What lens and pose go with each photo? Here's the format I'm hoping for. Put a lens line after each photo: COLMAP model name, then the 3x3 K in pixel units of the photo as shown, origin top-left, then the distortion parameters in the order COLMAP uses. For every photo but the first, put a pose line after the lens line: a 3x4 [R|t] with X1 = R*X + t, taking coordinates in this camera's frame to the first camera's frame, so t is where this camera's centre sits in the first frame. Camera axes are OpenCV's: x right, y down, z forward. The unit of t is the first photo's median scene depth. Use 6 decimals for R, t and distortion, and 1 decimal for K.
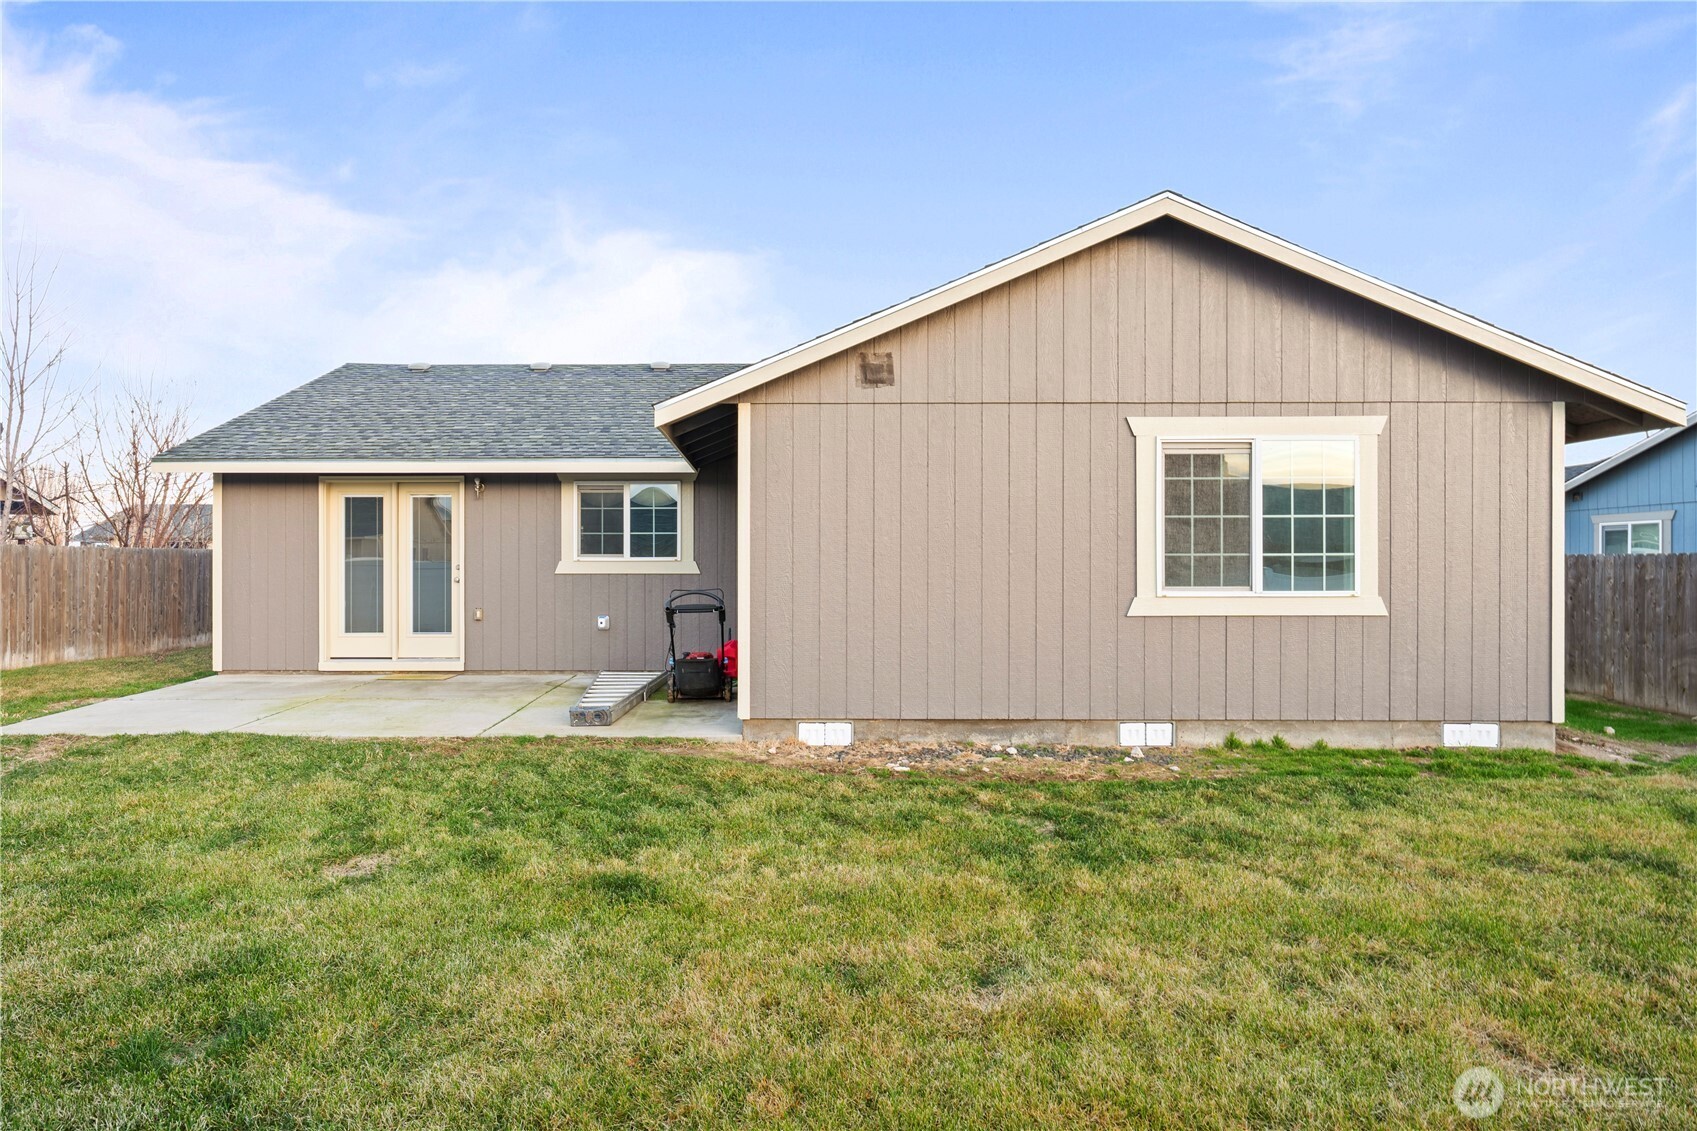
lens RADIAL K [[1053.8, 0, 837.1], [0, 1053.8, 574.2], [0, 0, 1]] dist [0.009374, -0.001756]
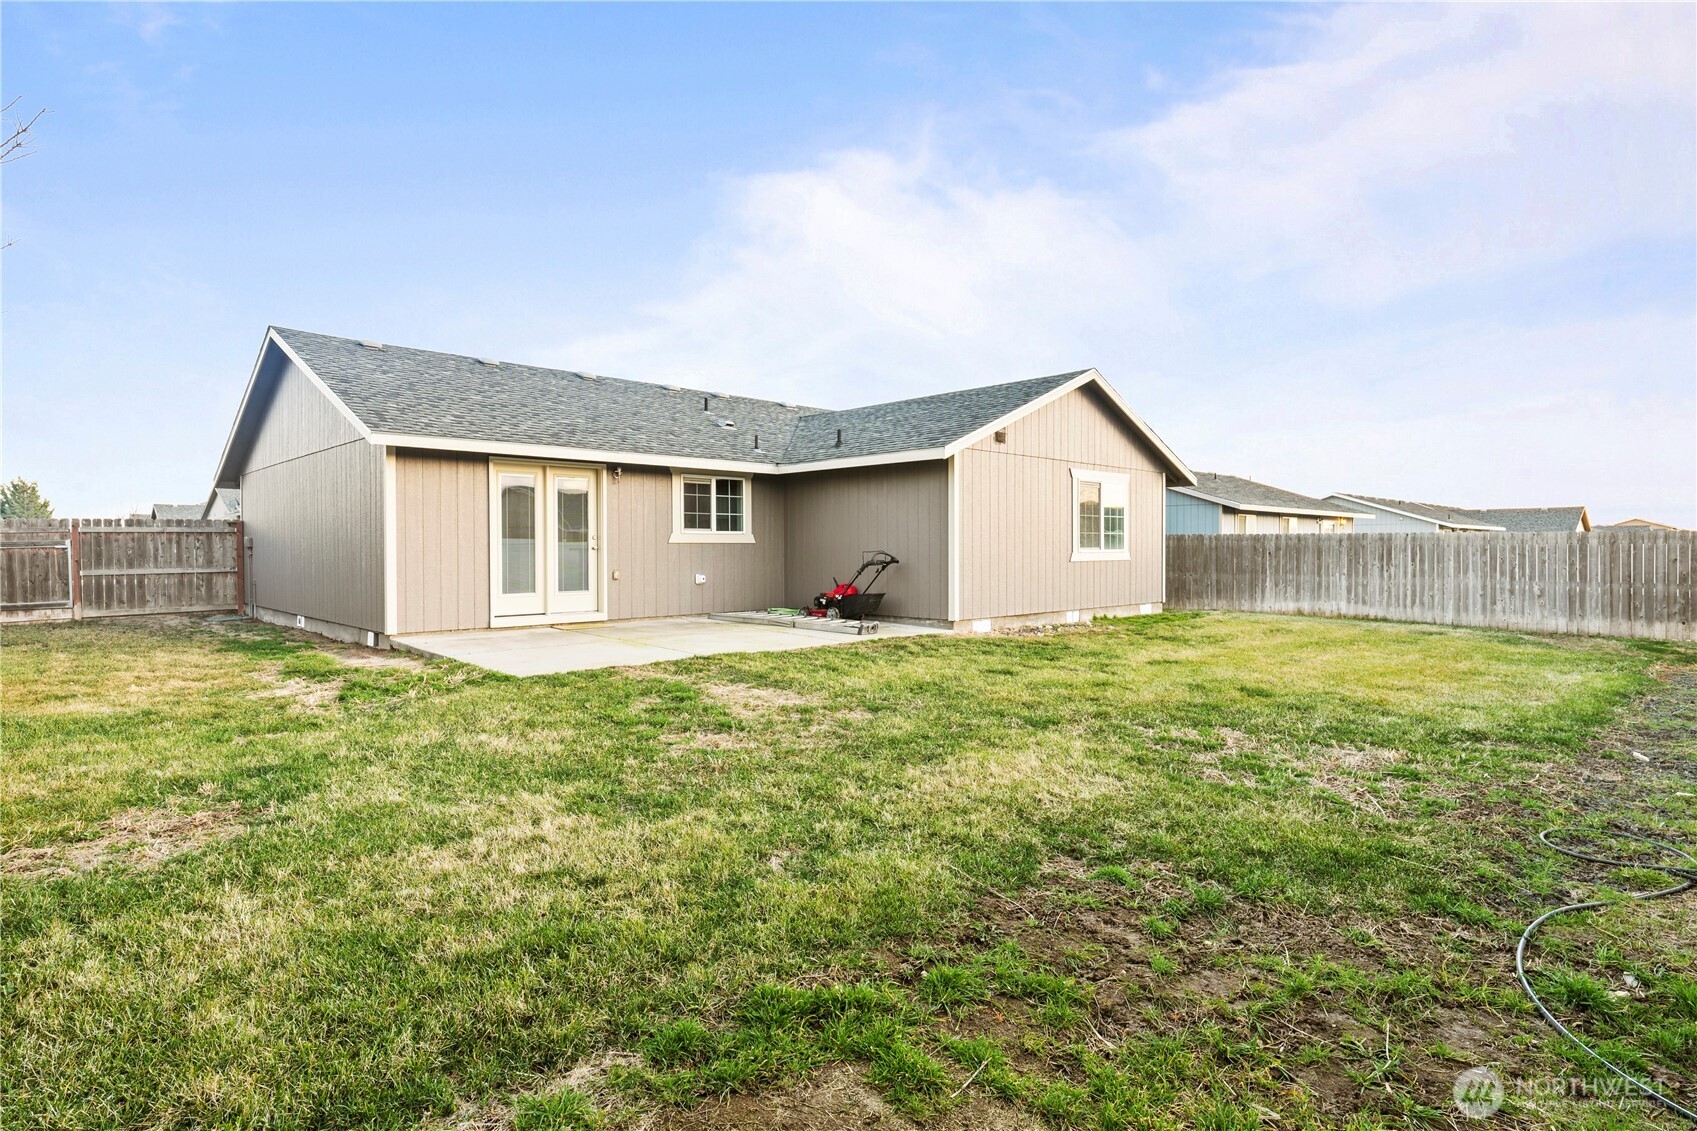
lens RADIAL K [[866.7, 0, 855.0], [0, 866.7, 558.1], [0, 0, 1]] dist [-0.001639, -0.000054]
pose [[0.686459, -0.007050, 0.727135, -0.887994], [0.006445, 0.999973, 0.003612, 0.016352], [-0.727140, 0.002207, 0.686485, 0.079015]]
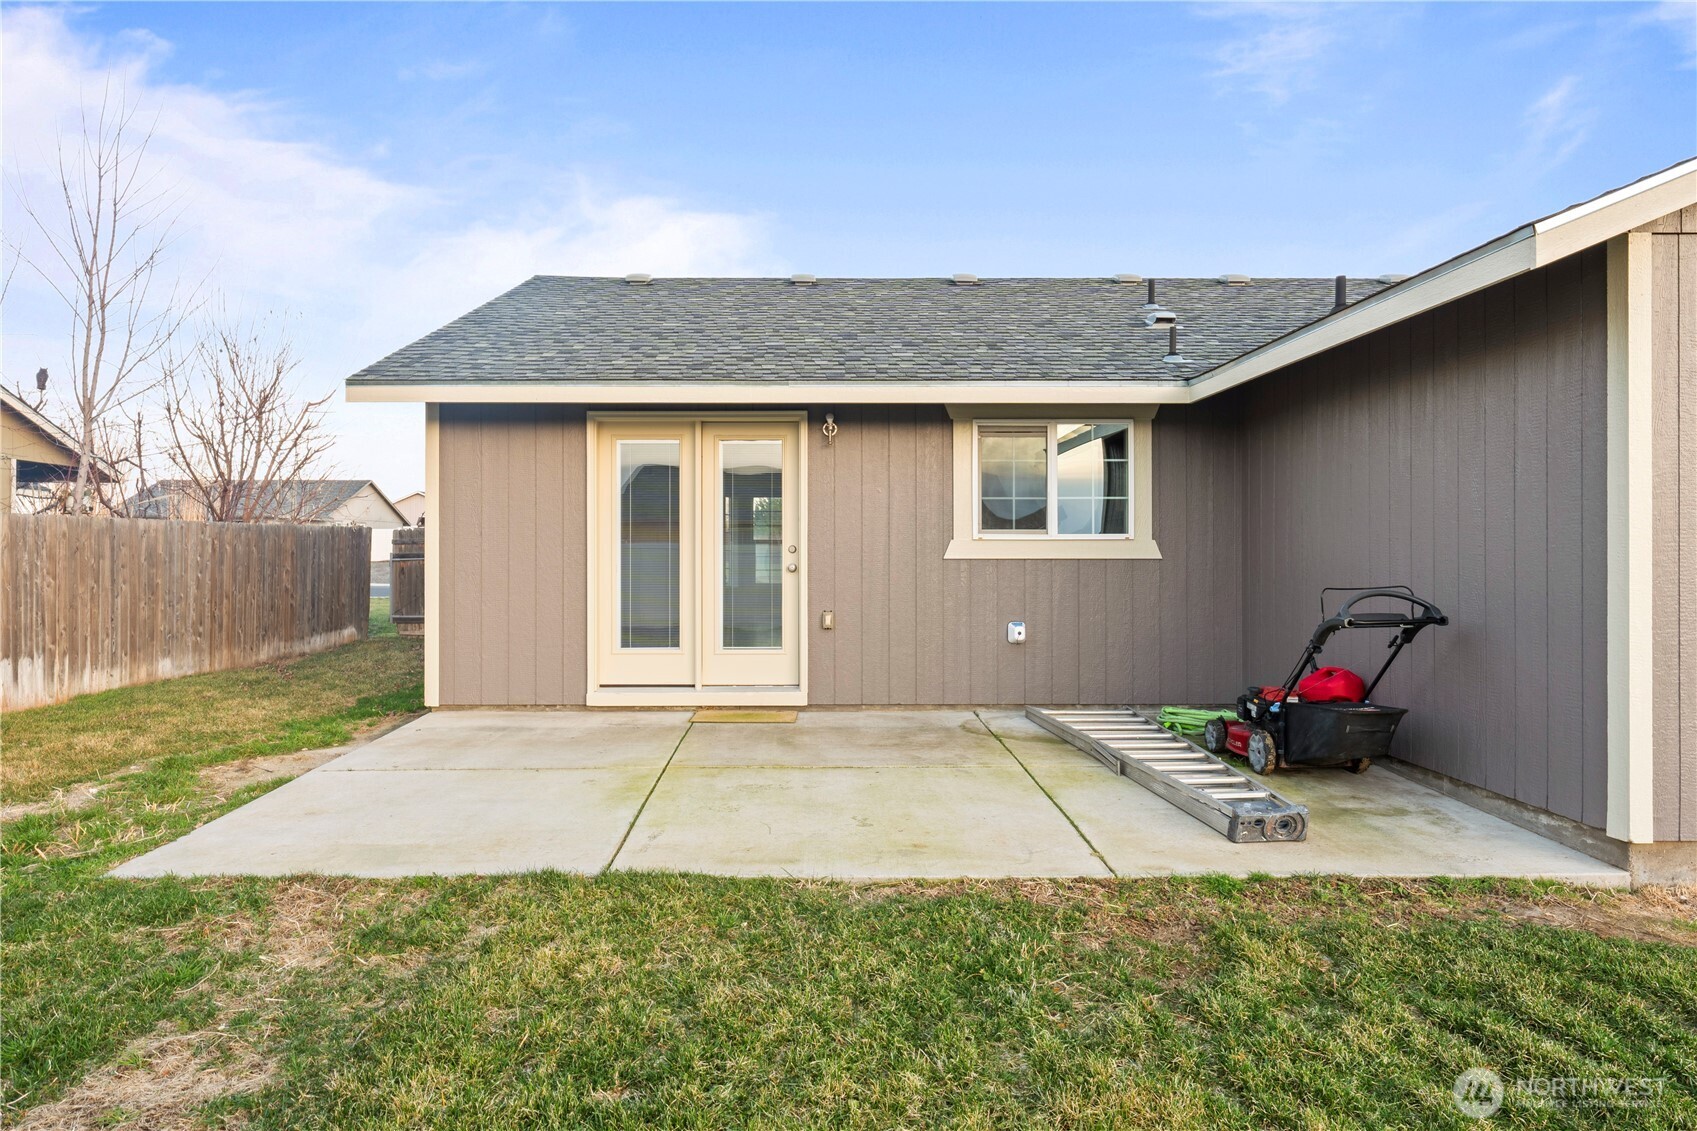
lens RADIAL K [[991.8, 0, 866.6], [0, 991.8, 554.6], [0, 0, 1]] dist [-0.000527, -0.001379]
pose [[0.999229, 0.001962, 0.039200, -0.336425], [-0.001698, 0.999976, -0.006764, 0.001267], [-0.039212, 0.006692, 0.999208, 0.372227]]
